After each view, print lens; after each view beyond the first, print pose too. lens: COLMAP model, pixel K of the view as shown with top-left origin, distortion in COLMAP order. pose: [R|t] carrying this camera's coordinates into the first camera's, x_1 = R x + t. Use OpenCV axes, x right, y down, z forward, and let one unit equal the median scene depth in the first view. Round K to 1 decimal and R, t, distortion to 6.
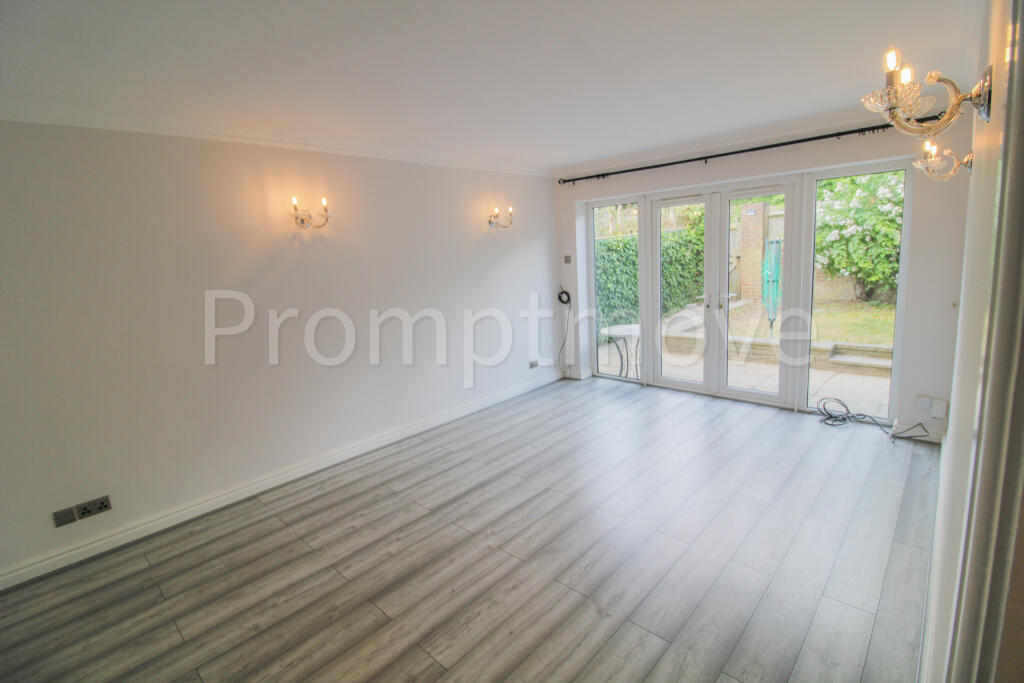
lens RADIAL K [[460.3, 0, 510.3], [0, 460.3, 356.7], [0, 0, 1]] dist [-0.038935, 0.000010]
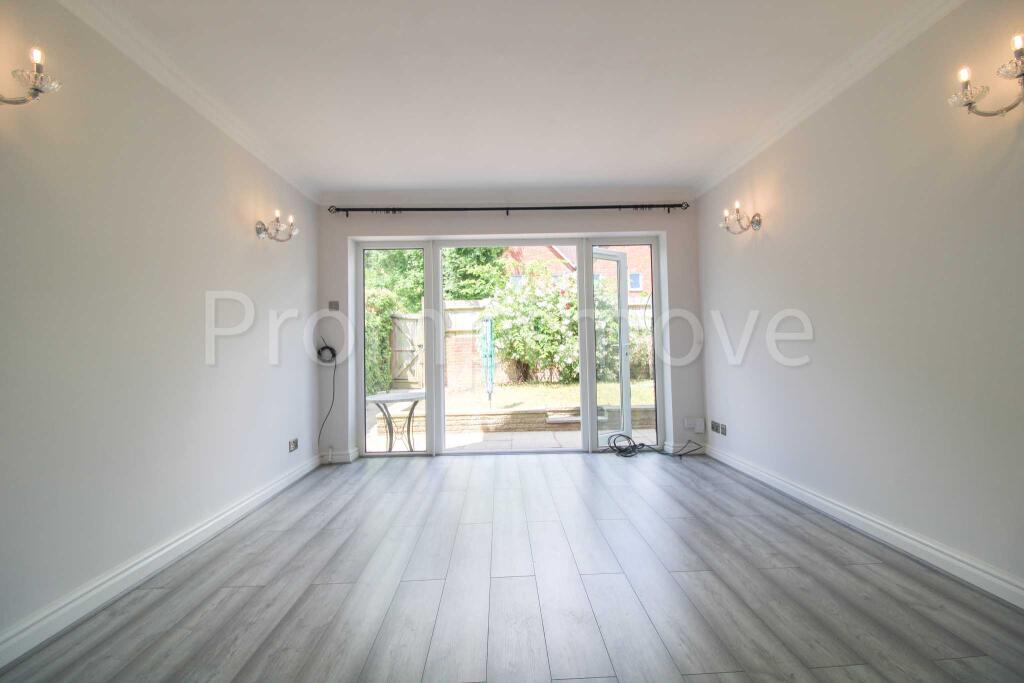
lens RADIAL K [[474.1, 0, 512.0], [0, 474.1, 341.5], [0, 0, 1]] dist [0.000464, -0.000200]
pose [[0.699448, 0.059909, 0.712168, -0.232116], [0.136116, 0.967074, -0.215038, 0.063278], [-0.701602, 0.247345, 0.668263, 0.250690]]
